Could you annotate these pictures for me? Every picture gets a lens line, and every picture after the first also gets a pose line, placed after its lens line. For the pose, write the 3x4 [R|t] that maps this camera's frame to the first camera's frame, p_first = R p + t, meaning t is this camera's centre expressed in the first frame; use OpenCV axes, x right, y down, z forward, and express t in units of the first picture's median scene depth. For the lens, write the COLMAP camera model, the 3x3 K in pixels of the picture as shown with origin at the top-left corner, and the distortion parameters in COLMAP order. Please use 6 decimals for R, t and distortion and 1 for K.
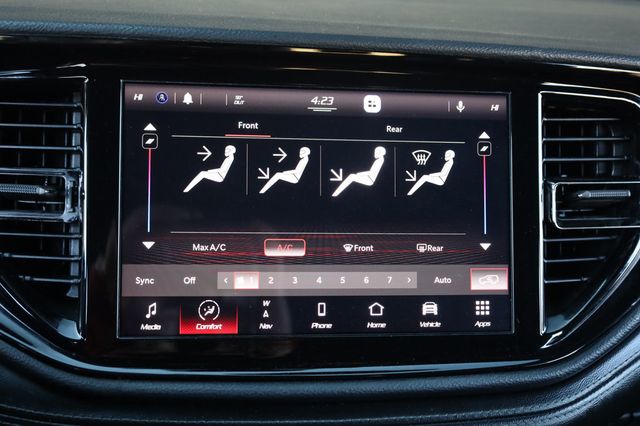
lens RADIAL K [[860.8, 0, 322.0], [0, 860.8, 226.5], [0, 0, 1]] dist [-0.036534, 0.000000]
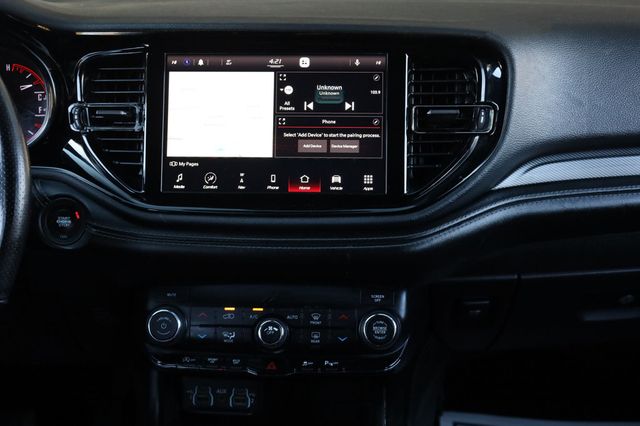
lens RADIAL K [[993.1, 0, 321.9], [0, 993.1, 209.7], [0, 0, 1]] dist [-0.020834, 0.000000]
pose [[0.978508, -0.001372, -0.206207, 0.509428], [-0.003032, 0.999774, -0.021042, 0.199155], [0.206189, 0.021215, 0.978282, -0.959870]]
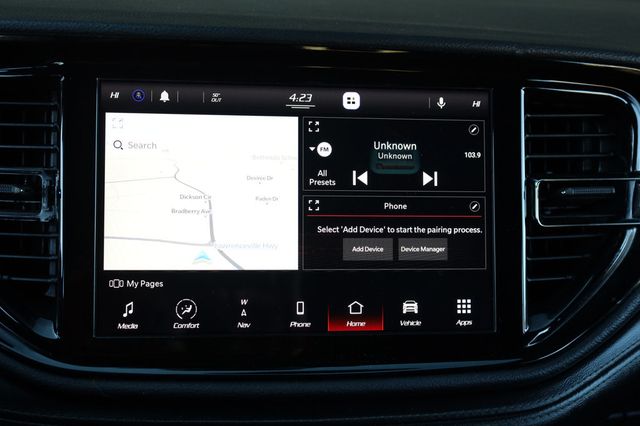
lens RADIAL K [[860.8, 0, 324.8], [0, 860.8, 228.7], [0, 0, 1]] dist [-0.036534, 0.000000]
pose [[0.999855, -0.003262, -0.016684, 0.043898], [0.003337, 0.999984, 0.004486, 0.000214], [0.016669, -0.004541, 0.999851, 0.008421]]
